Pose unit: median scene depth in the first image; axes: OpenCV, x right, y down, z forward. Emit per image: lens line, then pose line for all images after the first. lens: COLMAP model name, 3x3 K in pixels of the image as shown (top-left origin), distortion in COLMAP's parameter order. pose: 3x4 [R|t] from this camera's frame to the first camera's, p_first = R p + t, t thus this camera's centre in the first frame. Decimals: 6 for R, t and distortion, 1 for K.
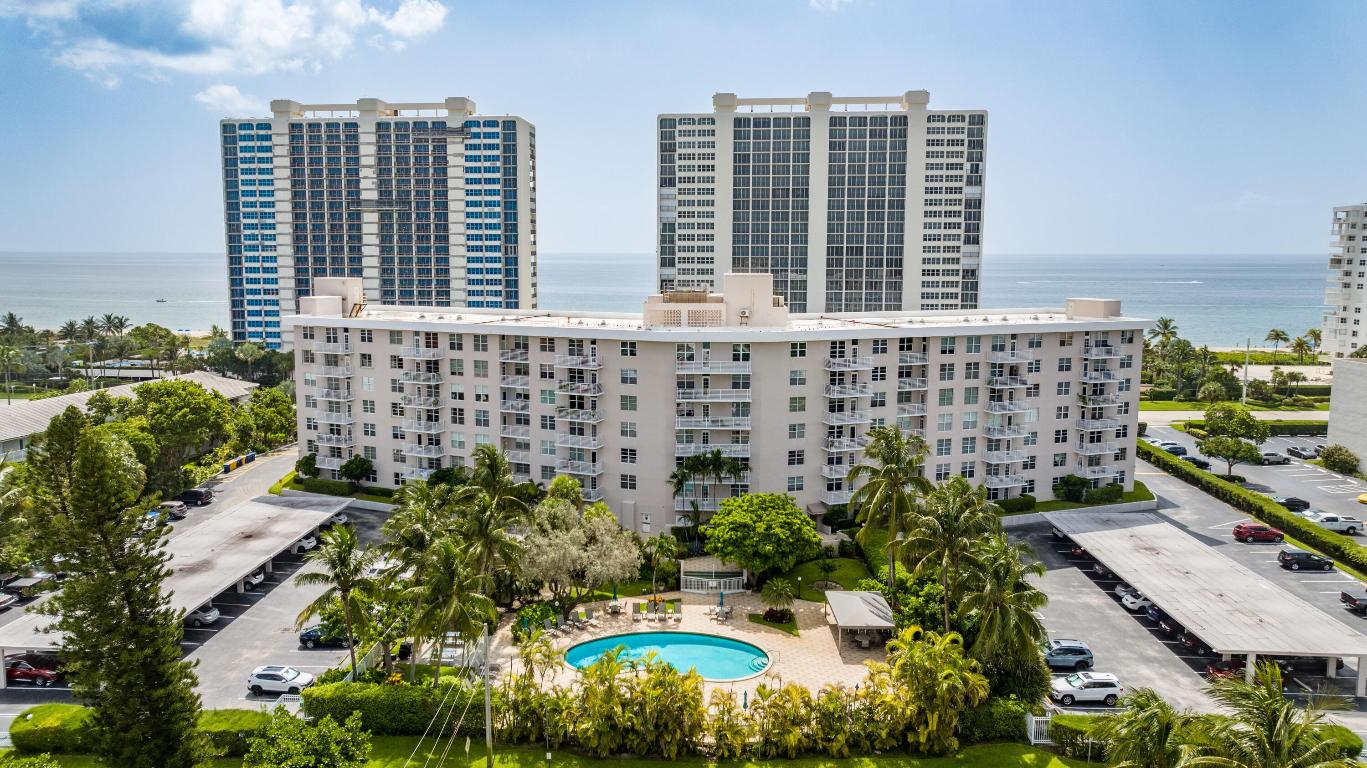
lens RADIAL K [[974.4, 0, 651.8], [0, 974.4, 381.7], [0, 0, 1]] dist [-0.005982, 0.000861]
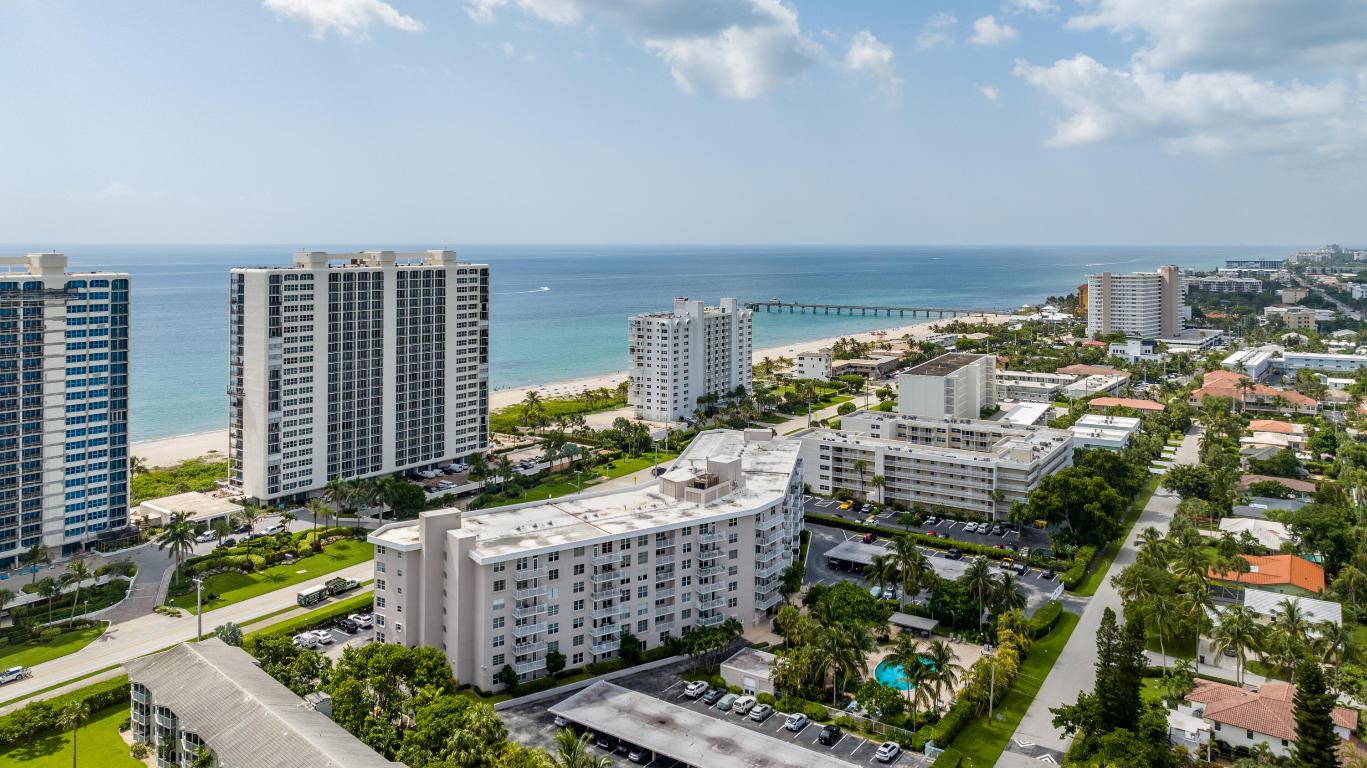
lens RADIAL K [[996.5, 0, 653.6], [0, 996.5, 273.6], [0, 0, 1]] dist [-0.006400, -0.003159]
pose [[0.527380, -0.029104, 0.849131, -1.451657], [0.111077, 0.993197, -0.034947, -0.390657], [-0.842337, 0.112749, 0.527025, 0.149028]]
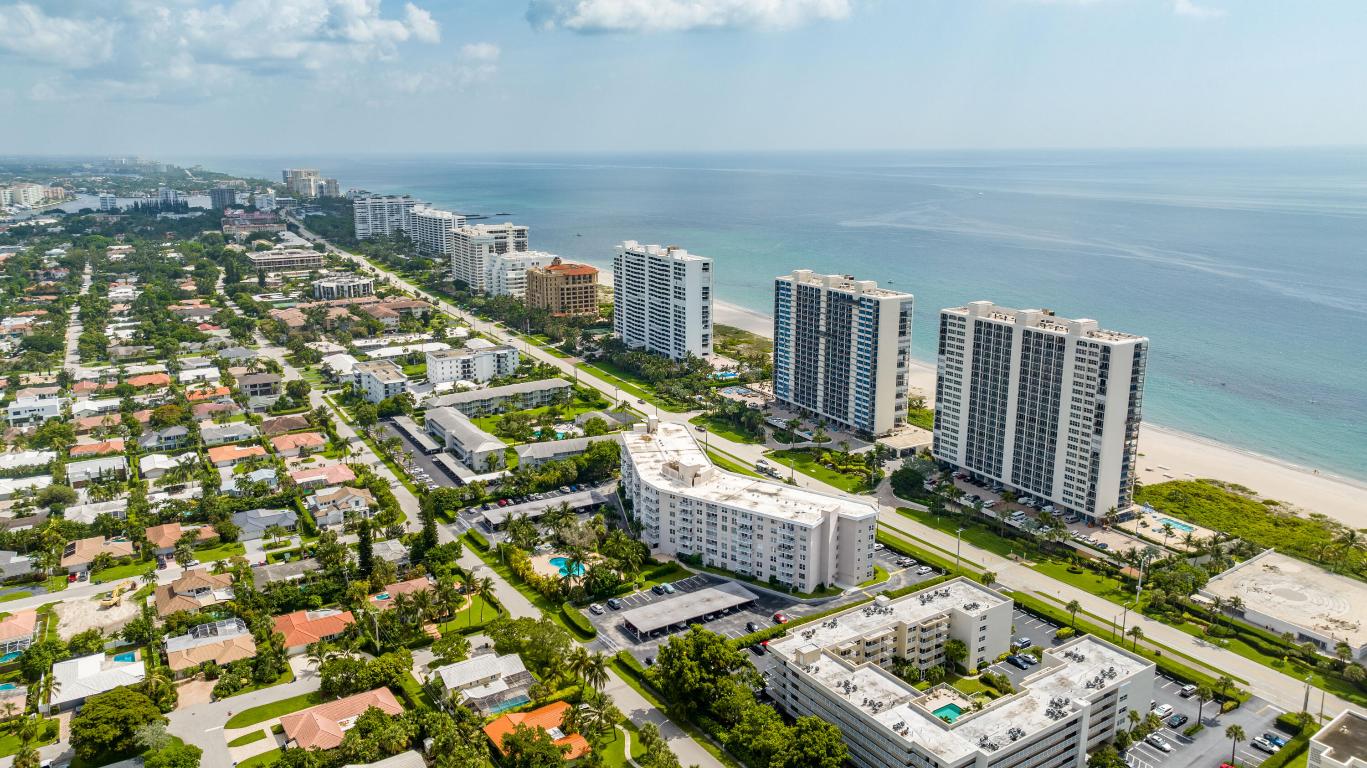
lens RADIAL K [[974.4, 0, 651.8], [0, 974.4, 381.7], [0, 0, 1]] dist [-0.005982, 0.000861]
pose [[0.553547, 0.189735, -0.810917, 2.252446], [-0.099771, 0.981798, 0.161611, -0.778580], [0.826820, -0.008554, 0.562401, -0.642370]]
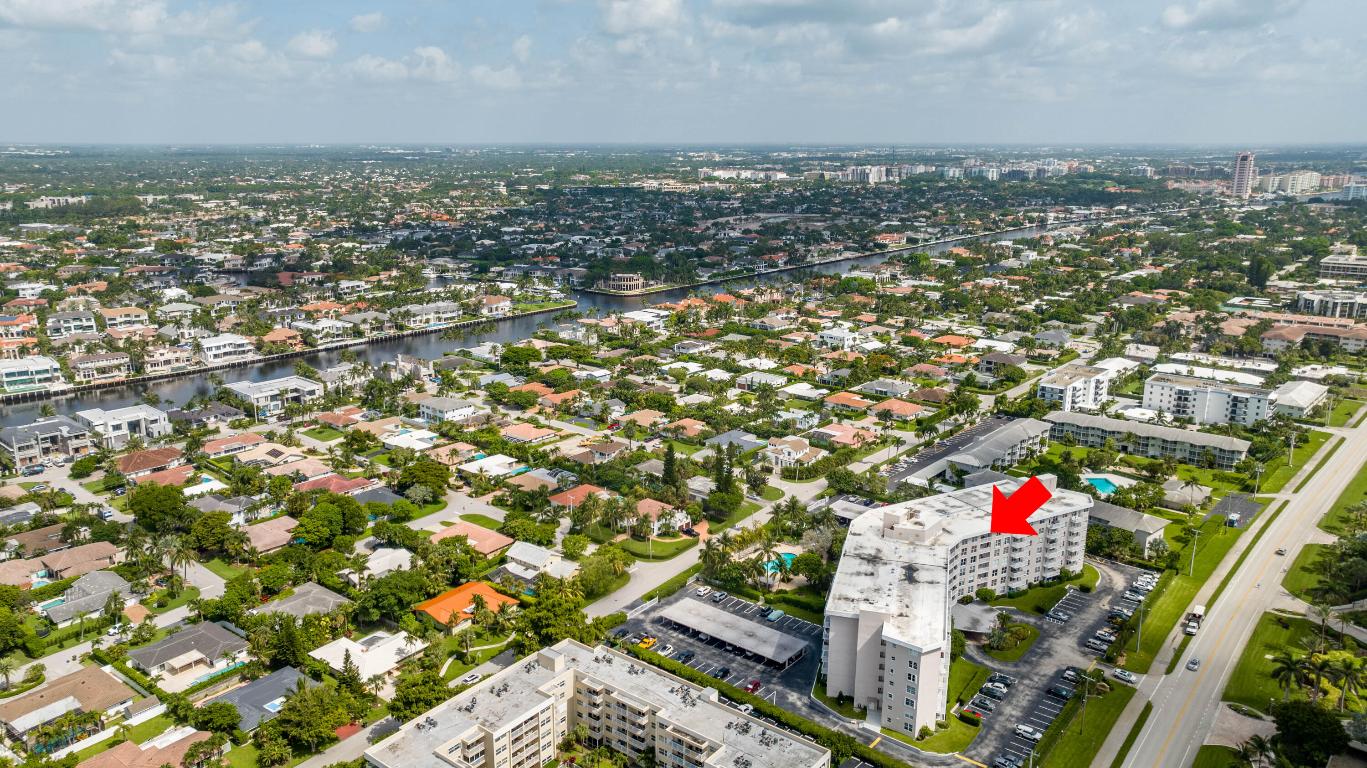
lens RADIAL K [[974.4, 0, 651.8], [0, 974.4, 381.7], [0, 0, 1]] dist [-0.005982, 0.000861]
pose [[-0.601524, 0.190593, -0.775785, 2.165763], [-0.107769, 0.942884, 0.315206, -1.057337], [0.791552, 0.273210, -0.546628, 1.714032]]
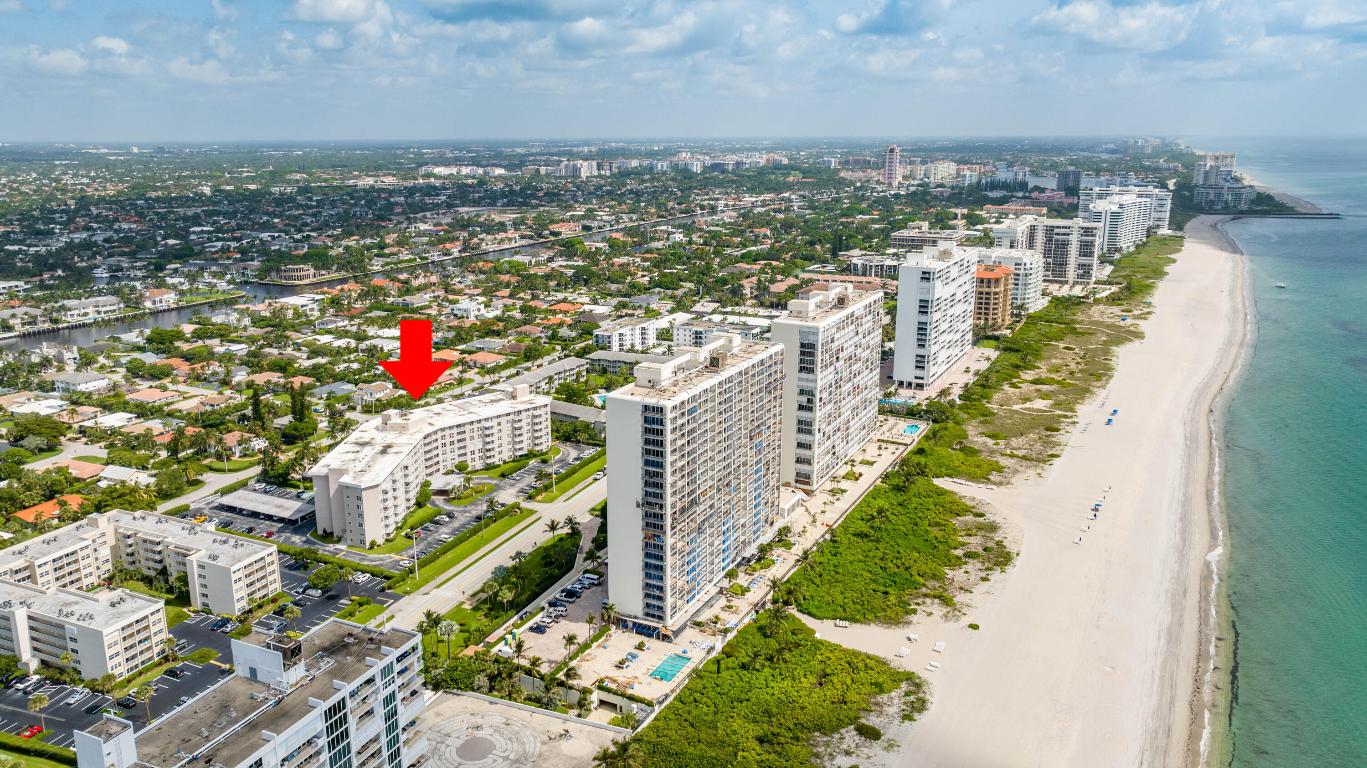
lens RADIAL K [[964.1, 0, 637.4], [0, 964.1, 426.5], [0, 0, 1]] dist [-0.038716, 0.071292]
pose [[-0.392101, 0.267005, -0.880321, 2.548936], [-0.118449, 0.934332, 0.336145, -1.211184], [0.912265, 0.236076, -0.334726, 2.787097]]
